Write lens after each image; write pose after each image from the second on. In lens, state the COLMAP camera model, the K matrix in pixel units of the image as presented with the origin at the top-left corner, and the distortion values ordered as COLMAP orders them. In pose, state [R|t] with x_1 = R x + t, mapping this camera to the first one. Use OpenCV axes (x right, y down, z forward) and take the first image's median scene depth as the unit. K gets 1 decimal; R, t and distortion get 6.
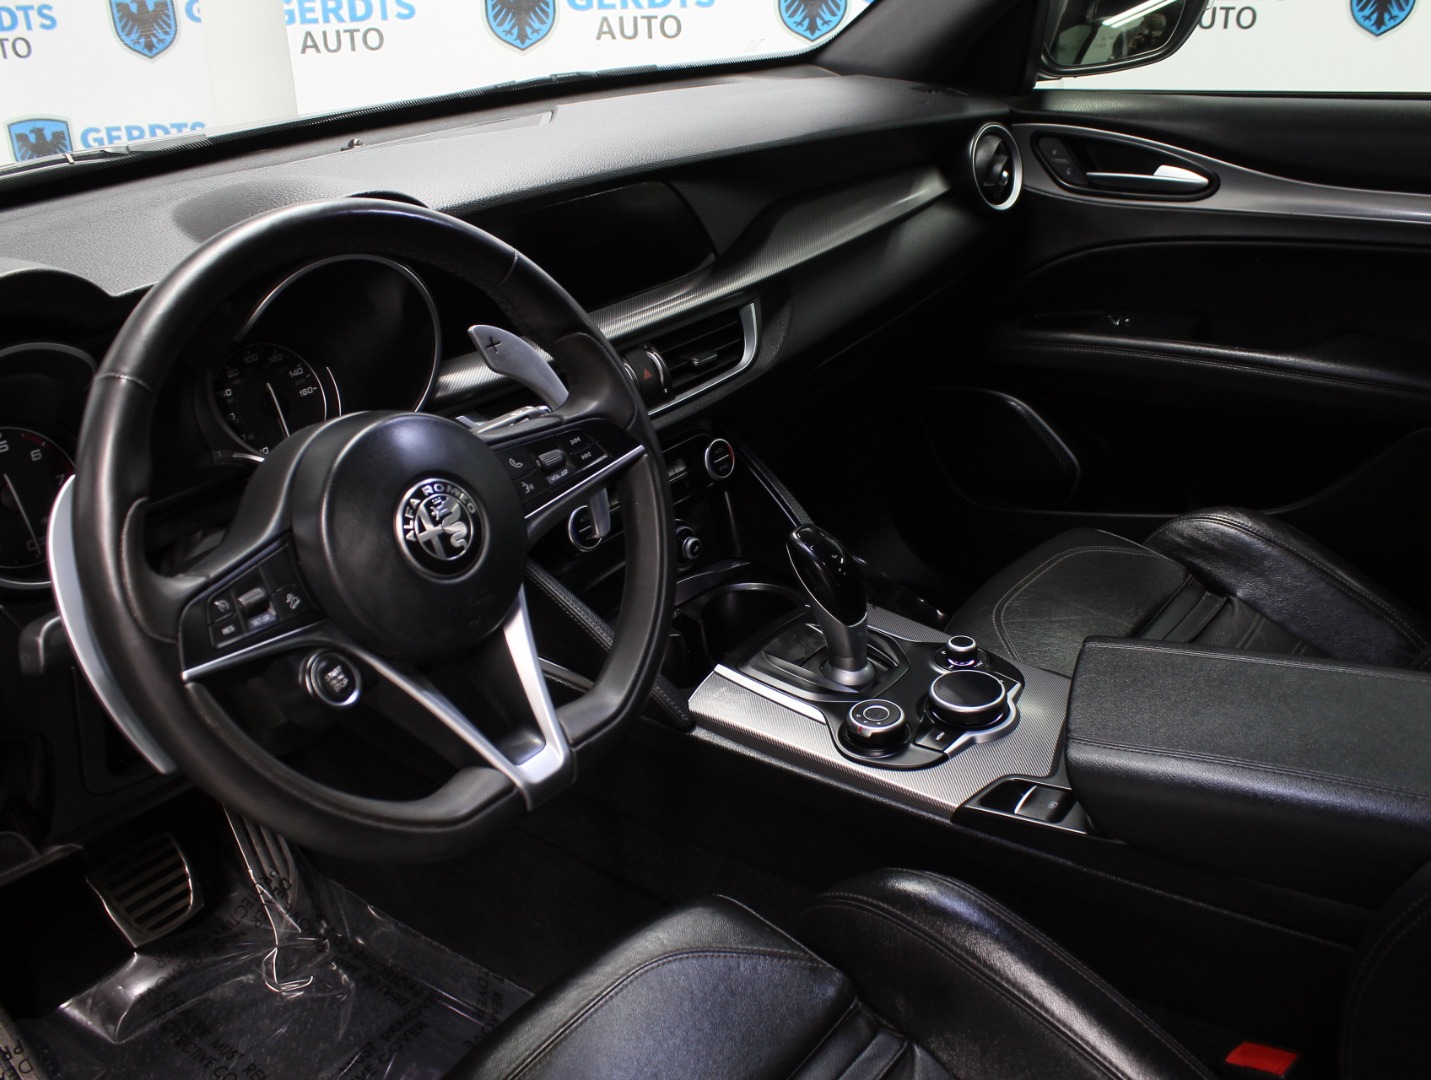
lens RADIAL K [[1366.1, 0, 768.9], [0, 1366.1, 537.7], [0, 0, 1]] dist [-0.197270, 0.174022]
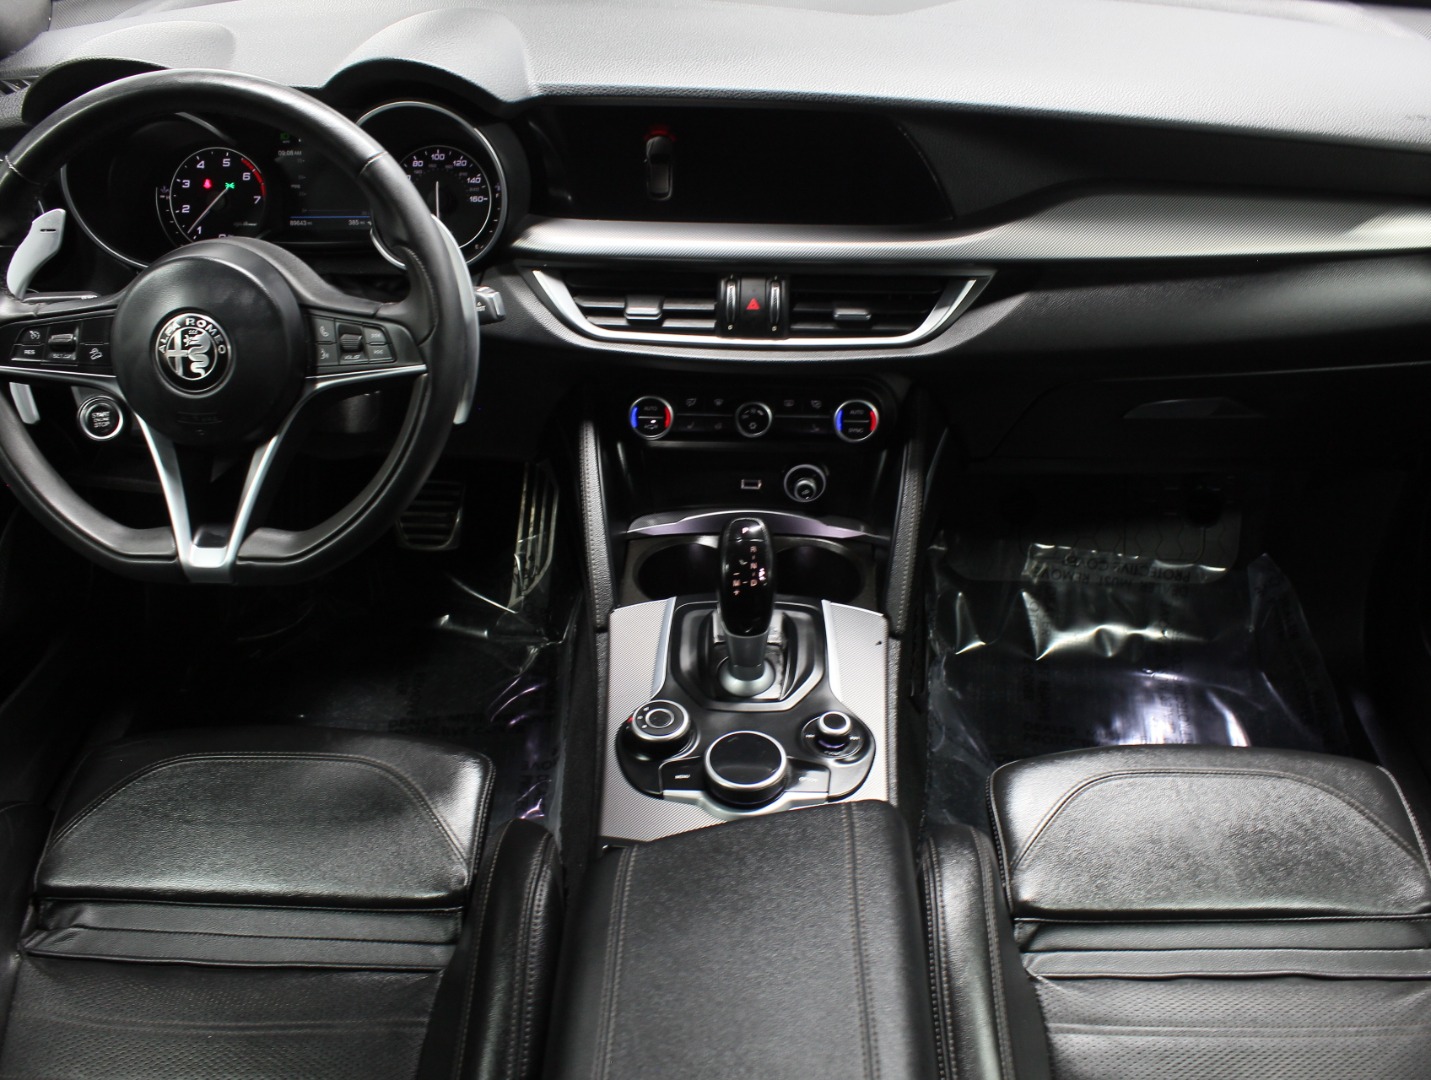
lens RADIAL K [[1366.1, 0, 768.9], [0, 1366.1, 537.7], [0, 0, 1]] dist [-0.197270, 0.174022]
pose [[0.580192, 0.516265, -0.629959, 0.922380], [-0.380483, 0.855665, 0.350813, -0.489967], [0.720146, 0.036150, 0.692880, 0.530558]]
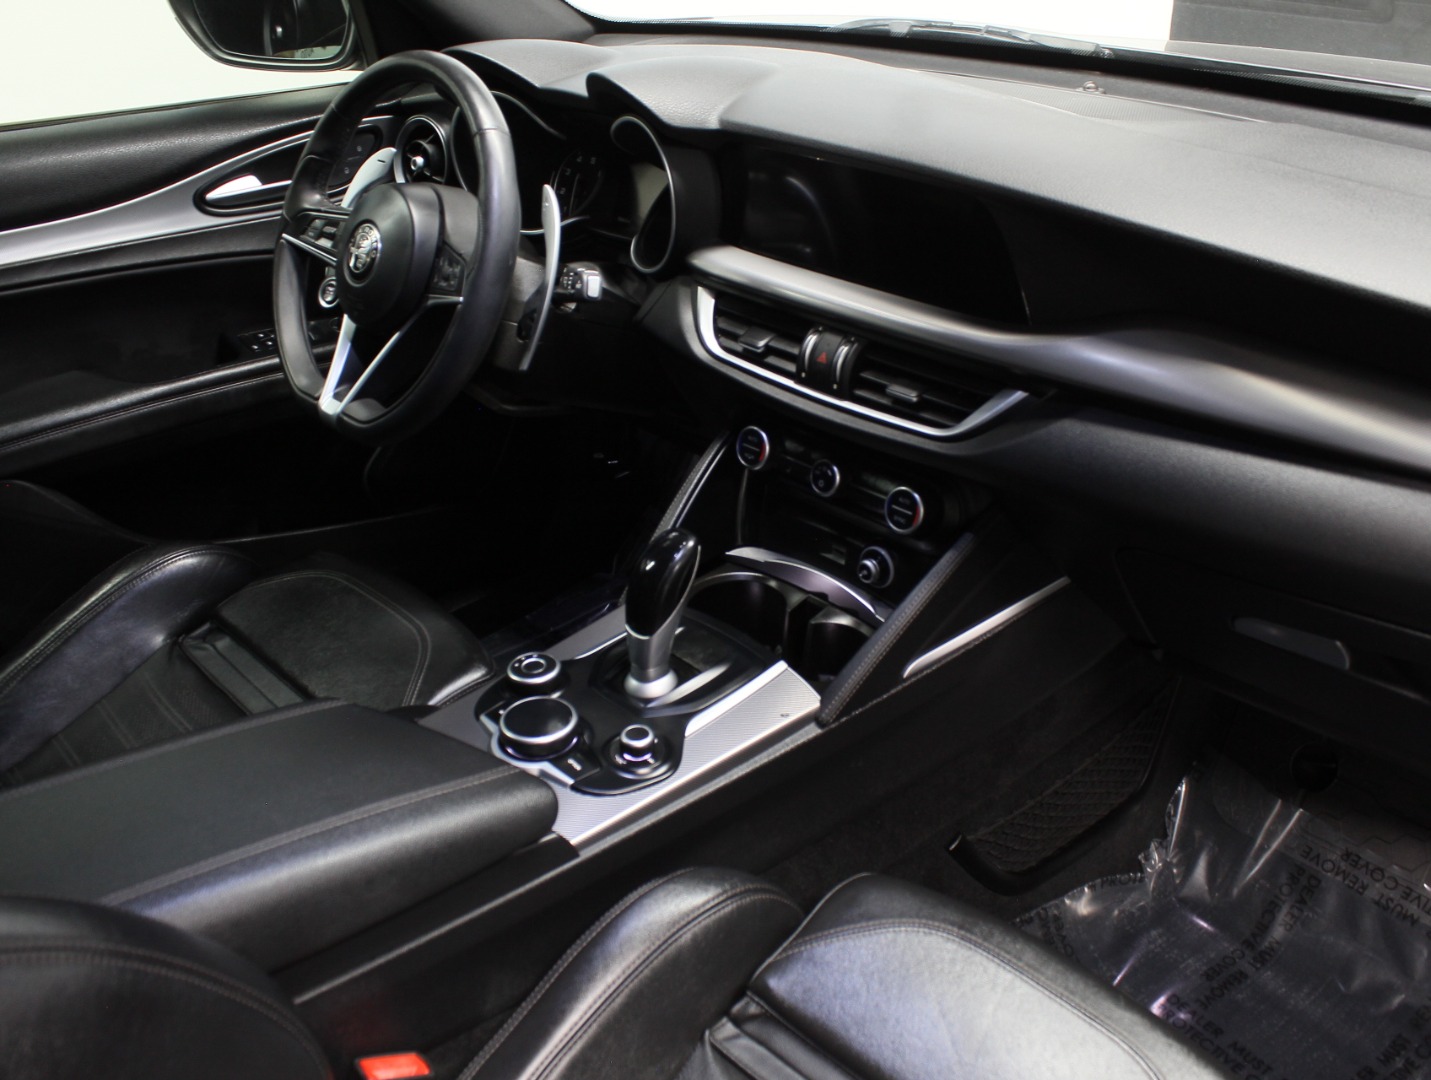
lens RADIAL K [[1366.1, 0, 768.9], [0, 1366.1, 537.7], [0, 0, 1]] dist [-0.197270, 0.174022]
pose [[-0.155252, 0.504035, -0.849615, 1.229294], [-0.407448, 0.750812, 0.519873, -0.785239], [0.899935, 0.426885, 0.088803, 1.426578]]
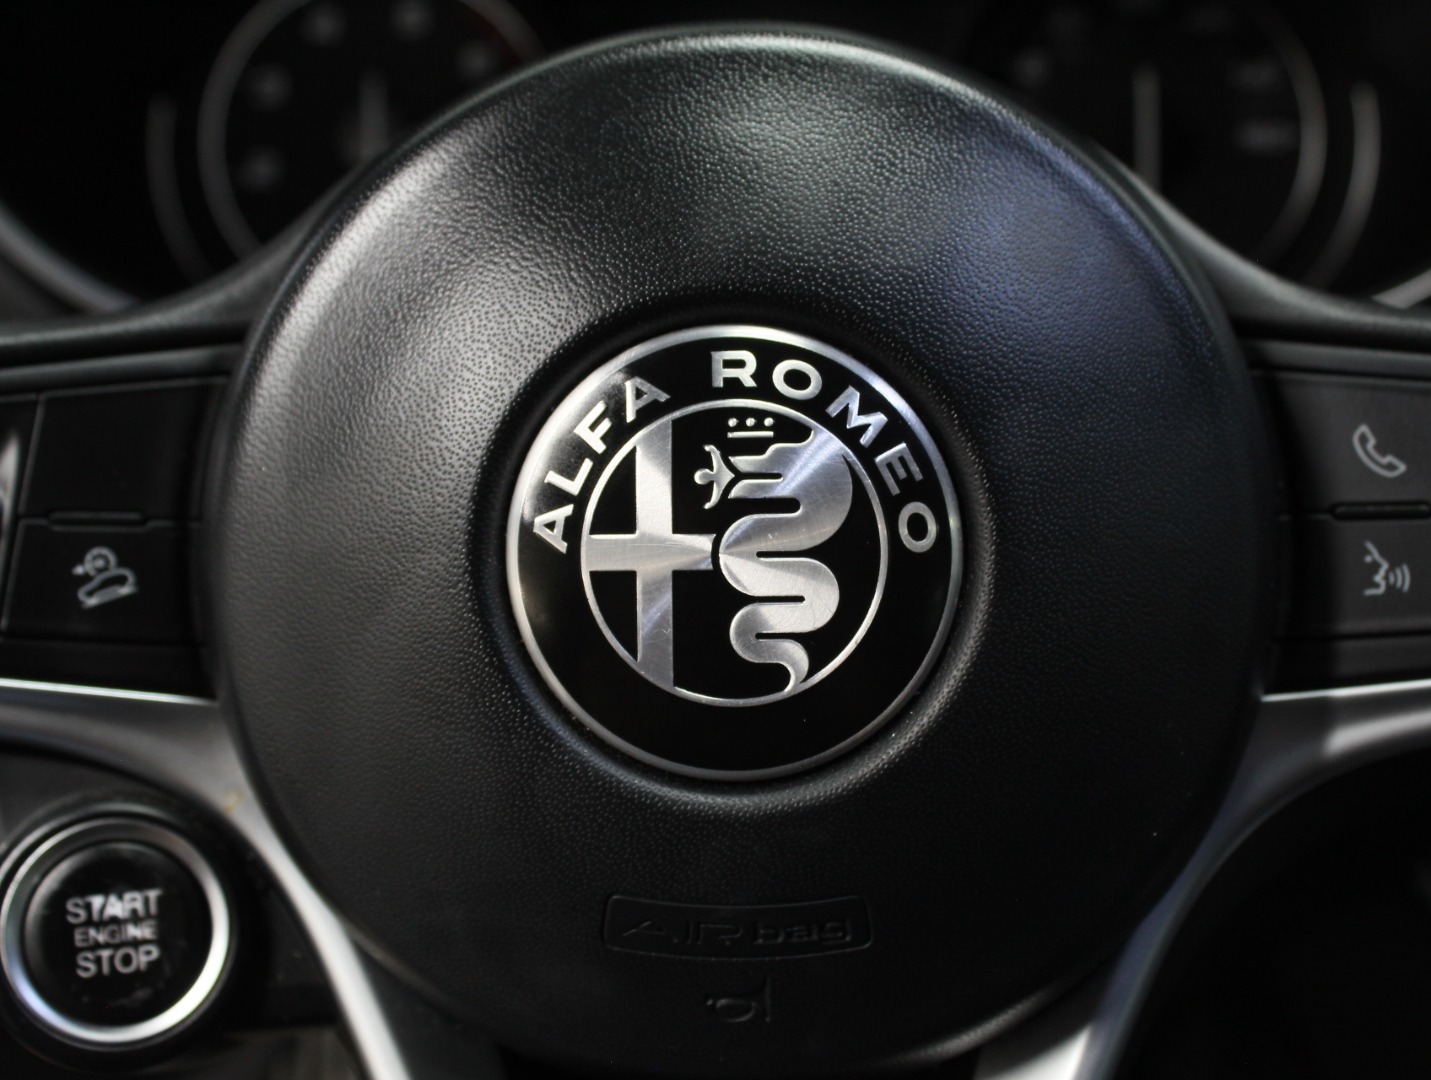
lens RADIAL K [[1929.1, 0, 715.5], [0, 1929.1, 540.0], [0, 0, 1]] dist [-0.001384, 0.005545]
pose [[0.579029, 0.347467, -0.737558, -0.012965], [-0.361085, 0.920371, 0.150116, -0.054380], [0.730988, 0.179400, 0.658387, 0.778712]]
